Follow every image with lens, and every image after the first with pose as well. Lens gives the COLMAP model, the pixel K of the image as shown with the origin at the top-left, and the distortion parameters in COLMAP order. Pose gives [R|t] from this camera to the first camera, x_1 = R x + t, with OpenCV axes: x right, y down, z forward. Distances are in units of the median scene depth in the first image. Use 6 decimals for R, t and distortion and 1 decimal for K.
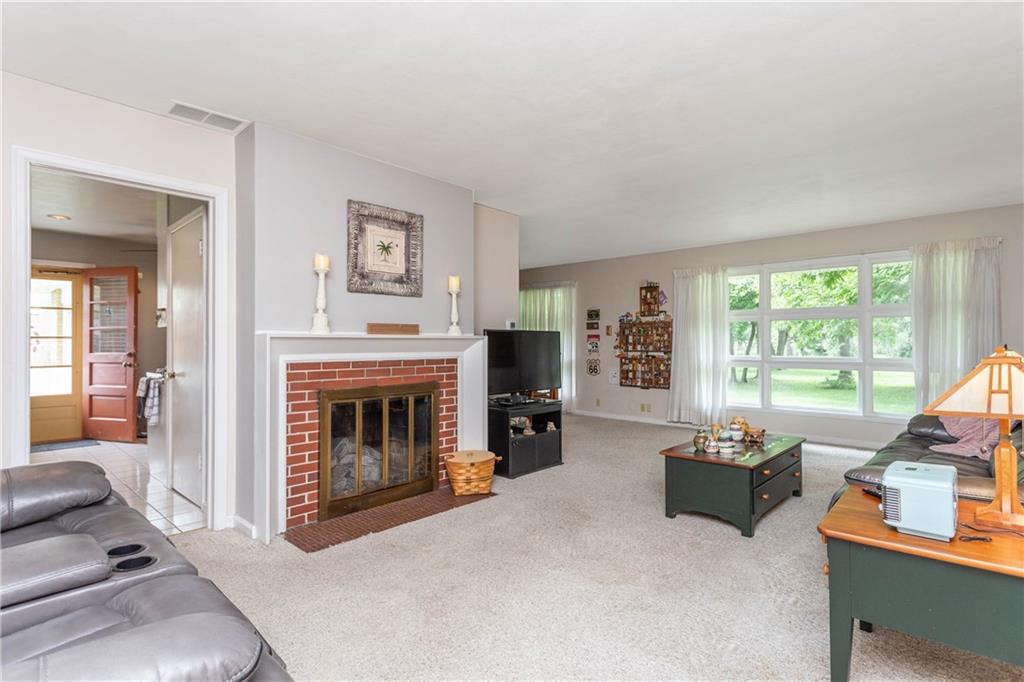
lens RADIAL K [[539.6, 0, 511.8], [0, 539.6, 342.0], [0, 0, 1]] dist [-0.003058, -0.000086]
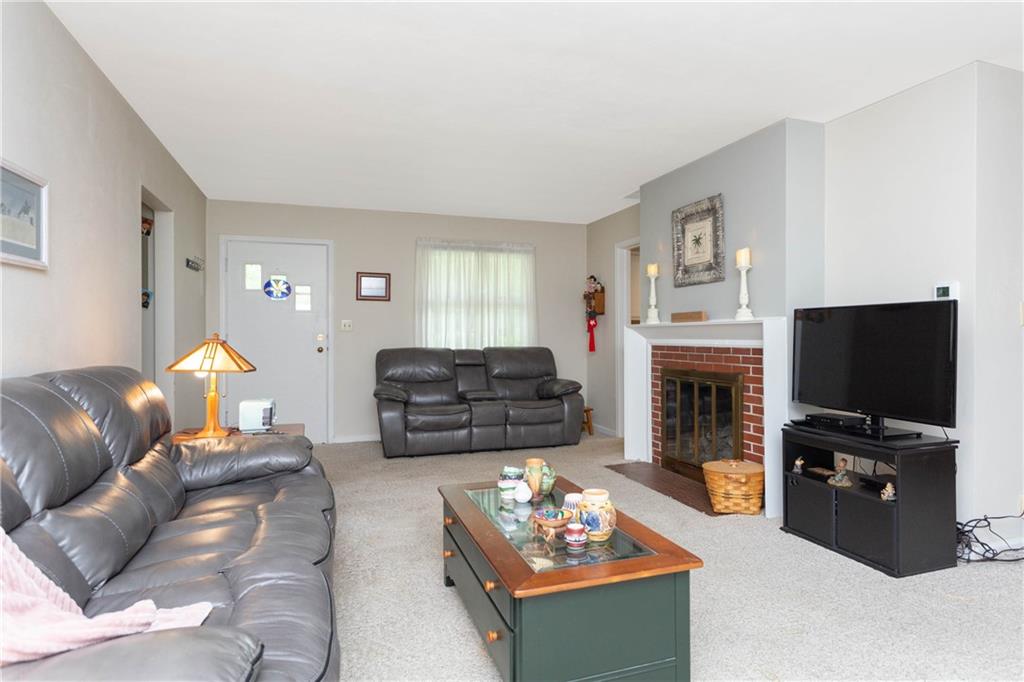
lens RADIAL K [[565.3, 0, 513.3], [0, 565.3, 337.8], [0, 0, 1]] dist [0.001591, 0.000175]
pose [[-0.501871, 0.007065, -0.864914, 0.878910], [0.006688, 0.999968, 0.004287, 0.009302], [0.864917, -0.003633, -0.501902, 1.200925]]
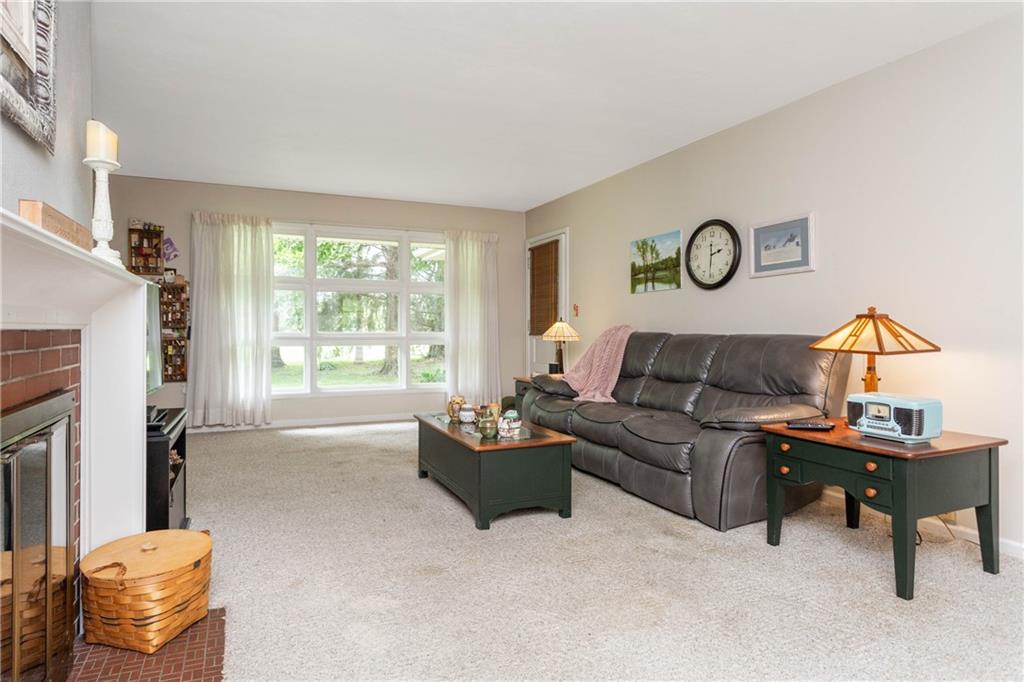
lens RADIAL K [[576.1, 0, 508.8], [0, 576.1, 336.9], [0, 0, 1]] dist [0.002276, 0.000281]
pose [[0.396279, -0.012780, 0.918041, -0.408743], [-0.003461, 0.999875, 0.015413, 0.030132], [-0.918124, -0.009286, 0.396186, 0.572418]]
